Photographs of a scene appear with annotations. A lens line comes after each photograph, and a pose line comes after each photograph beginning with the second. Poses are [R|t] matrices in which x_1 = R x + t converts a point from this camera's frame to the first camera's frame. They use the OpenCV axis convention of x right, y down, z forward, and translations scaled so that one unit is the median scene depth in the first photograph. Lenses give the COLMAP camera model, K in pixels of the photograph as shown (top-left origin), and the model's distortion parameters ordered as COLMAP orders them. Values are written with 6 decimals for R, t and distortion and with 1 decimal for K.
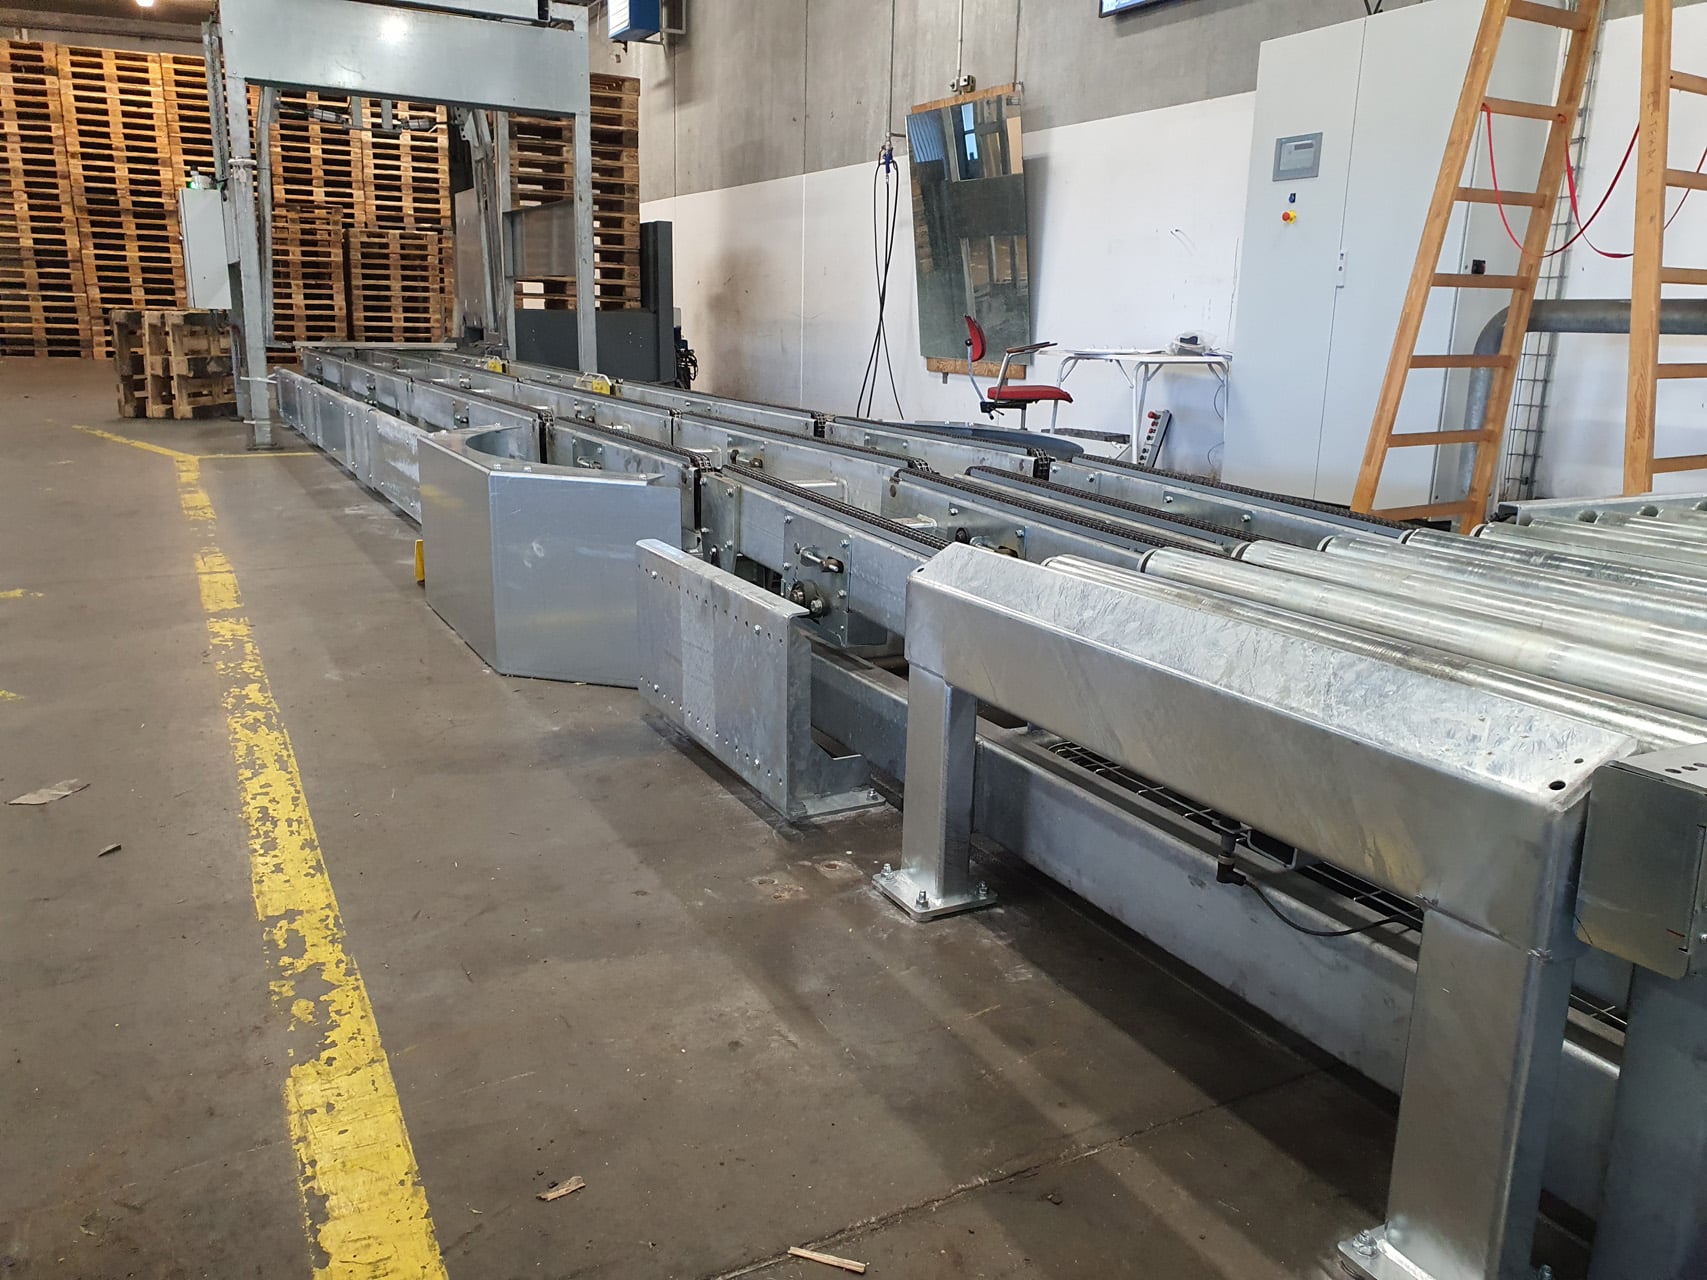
lens RADIAL K [[1332.9, 0, 893.3], [0, 1332.9, 617.3], [0, 0, 1]] dist [-0.031490, 0.073572]
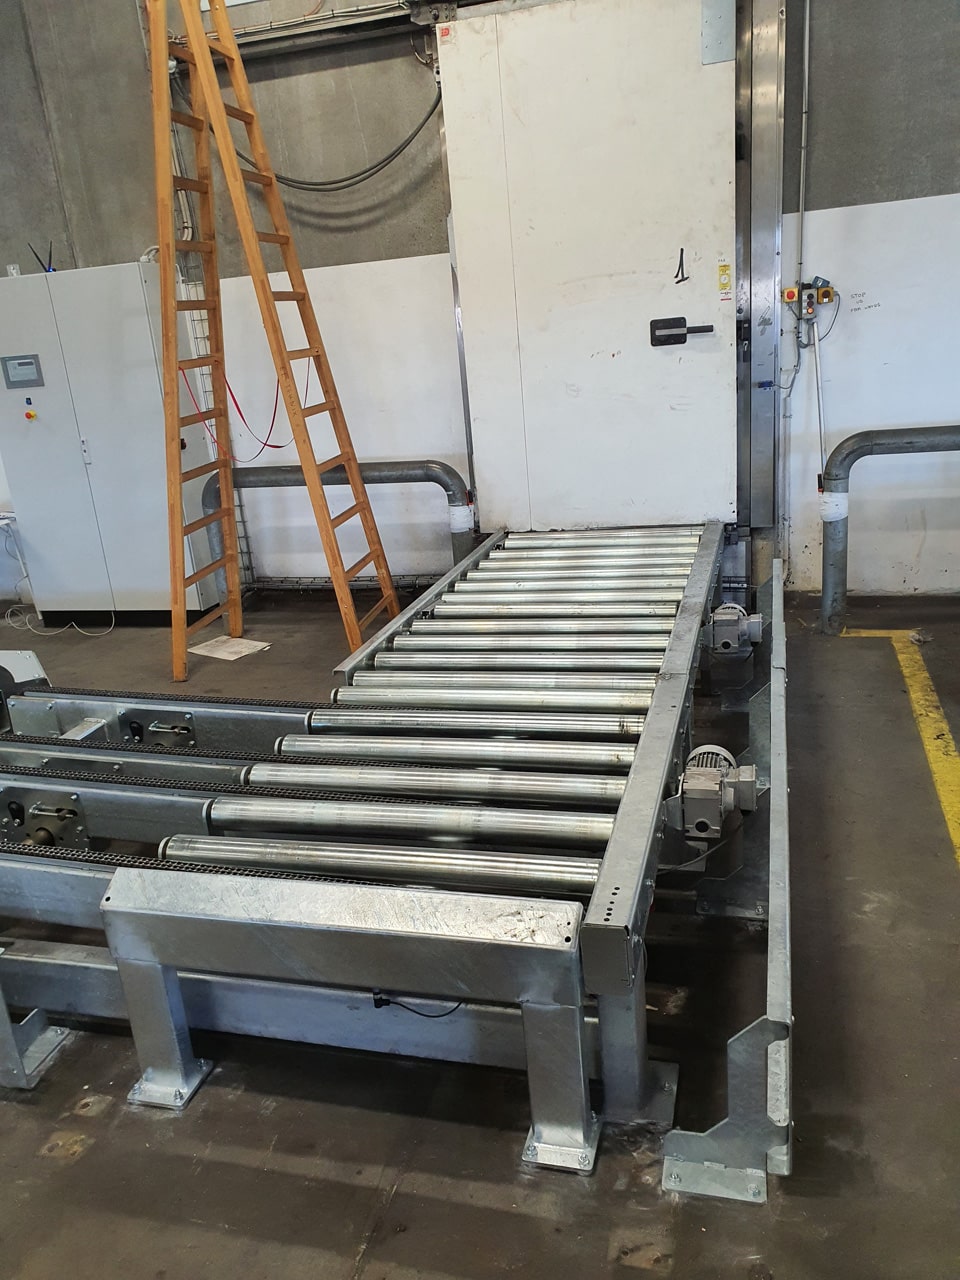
lens RADIAL K [[977.0, 0, 475.3], [0, 977.0, 643.8], [0, 0, 1]] dist [-0.002669, 0.053521]
pose [[0.697374, -0.308254, 0.647031, -0.312330], [0.263108, 0.949859, 0.168945, -0.387617], [-0.666666, 0.052422, 0.743510, -0.109374]]
